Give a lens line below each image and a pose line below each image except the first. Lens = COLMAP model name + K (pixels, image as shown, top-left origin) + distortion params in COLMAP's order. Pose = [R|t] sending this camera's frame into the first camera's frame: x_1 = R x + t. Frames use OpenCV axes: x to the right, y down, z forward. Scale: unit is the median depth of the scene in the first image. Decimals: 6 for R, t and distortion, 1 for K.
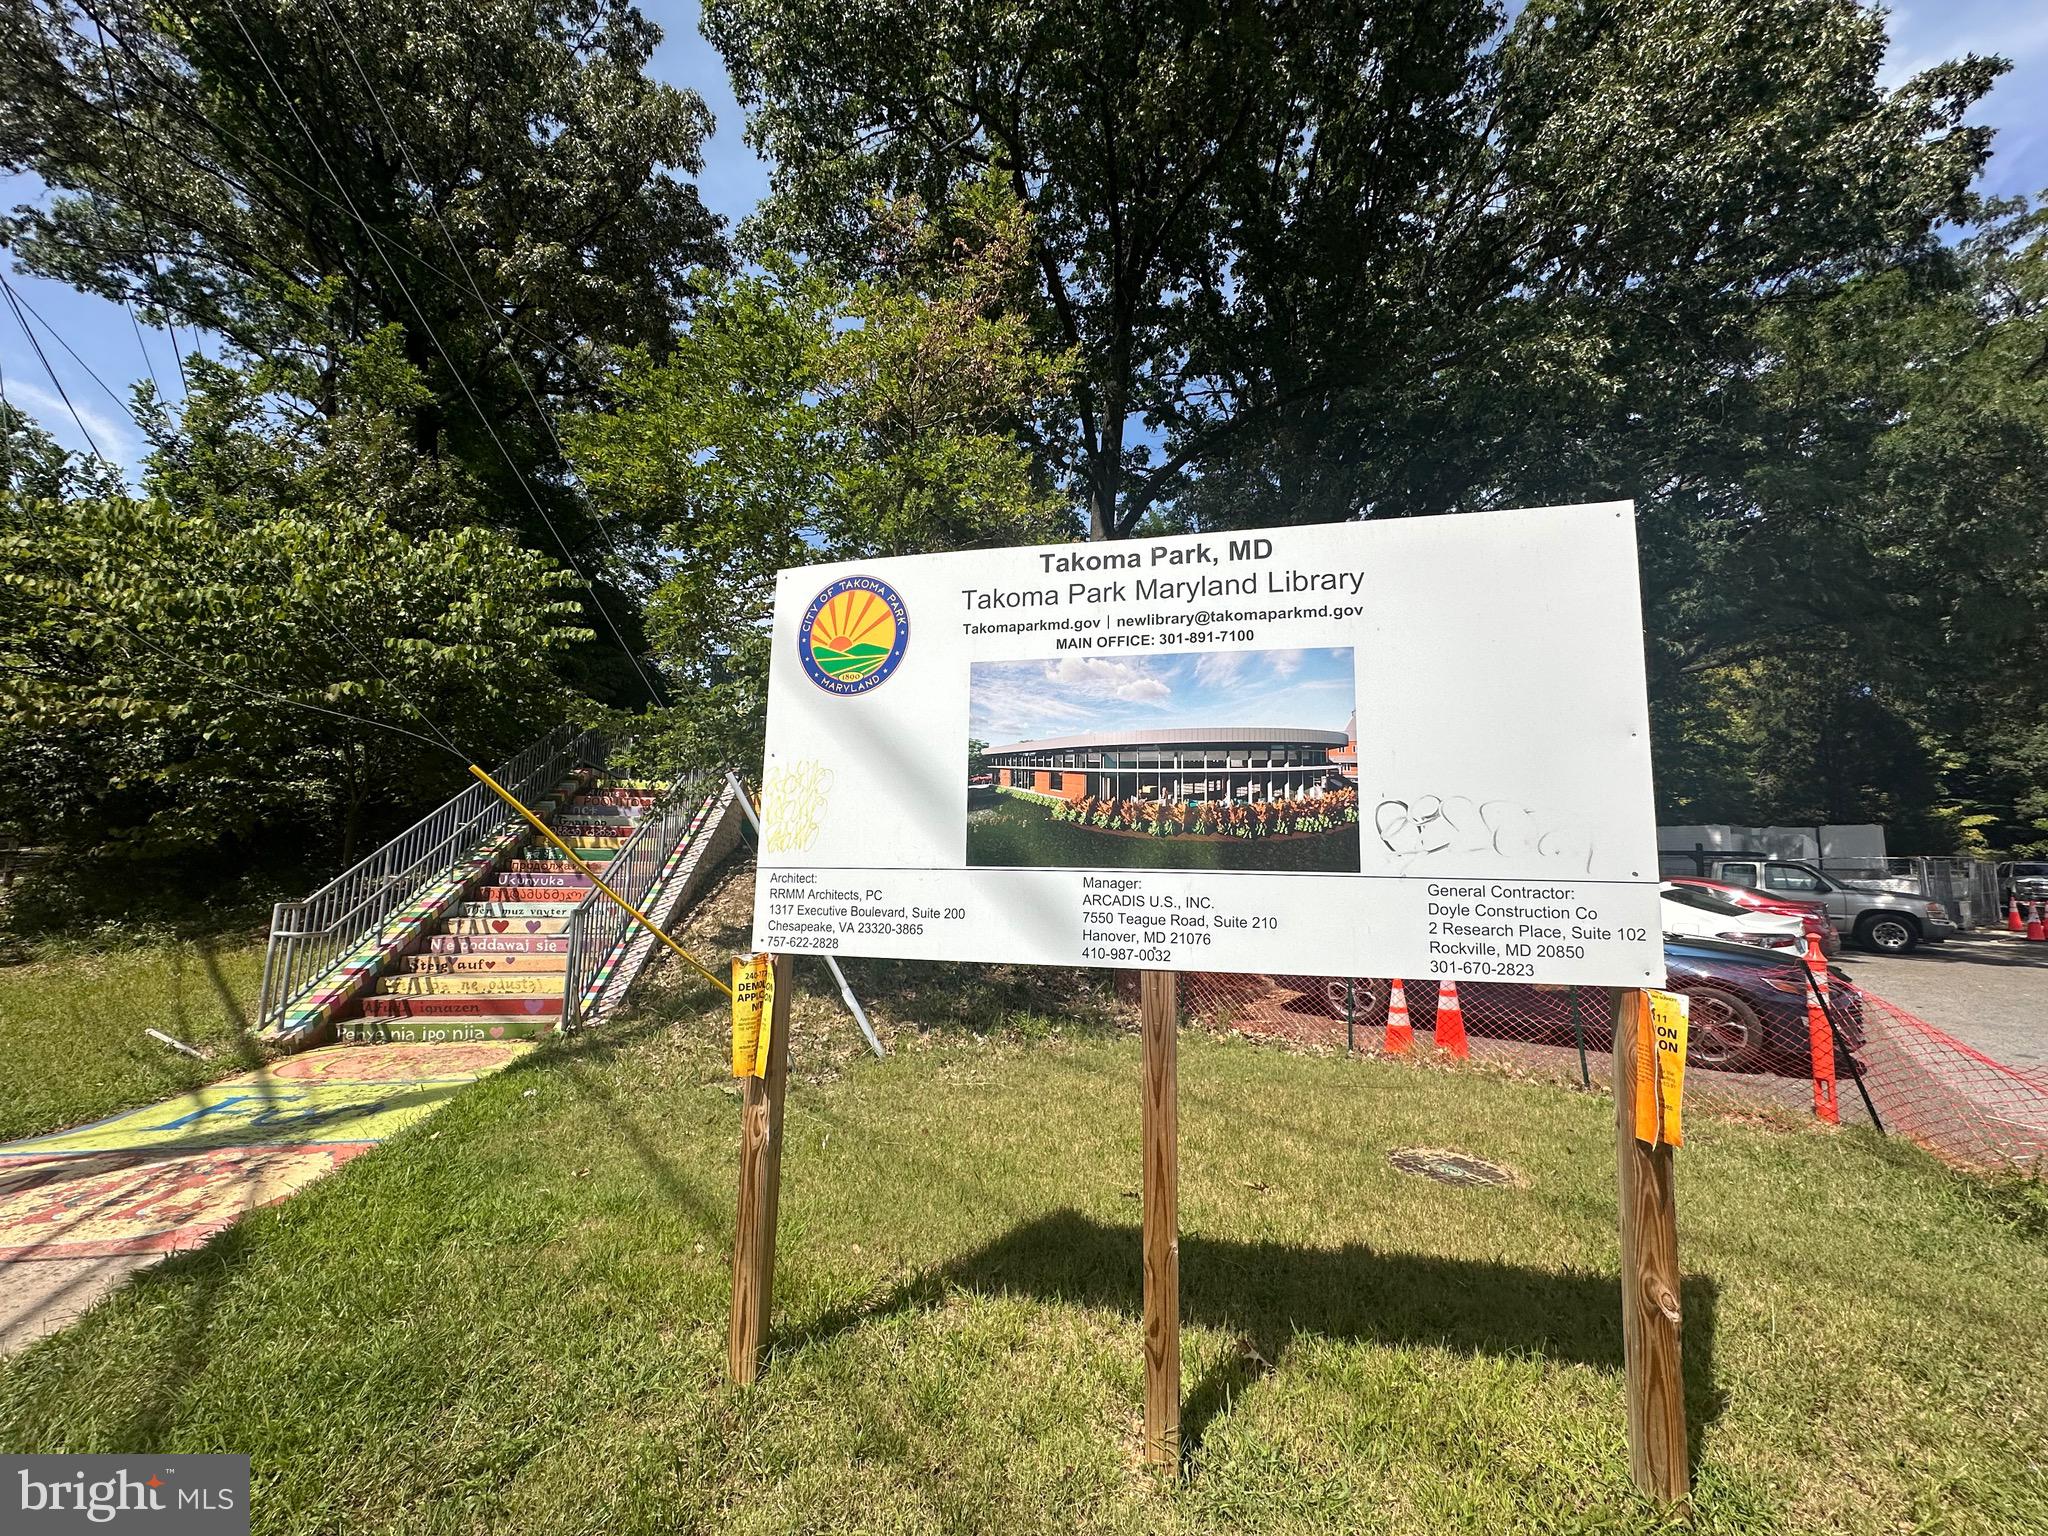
lens RADIAL K [[826.2, 0, 1027.4], [0, 826.2, 769.7], [0, 0, 1]] dist [-0.001746, 0.000552]
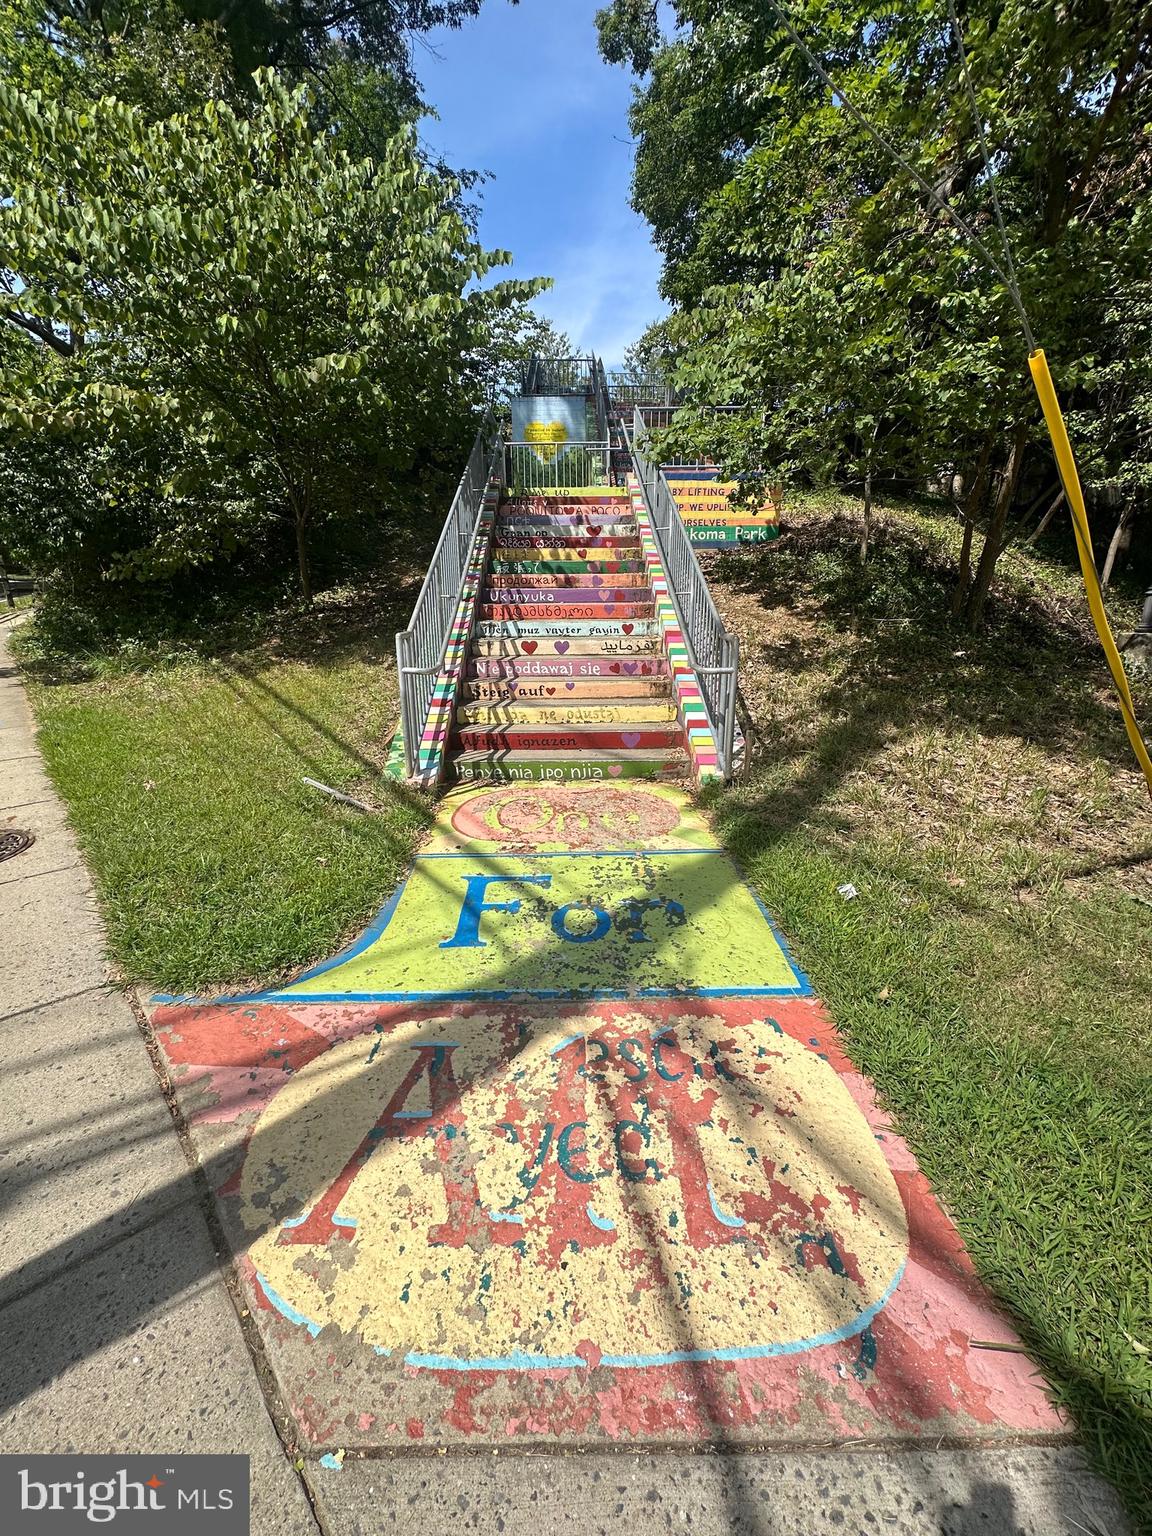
lens RADIAL K [[619.7, 0, 574.3], [0, 619.7, 769.2], [0, 0, 1]] dist [-0.001746, 0.000552]
pose [[0.988996, 0.019493, -0.146652, -0.989462], [0.042375, 0.912424, 0.407047, 0.062080], [0.141743, -0.408782, 0.901558, 0.639134]]
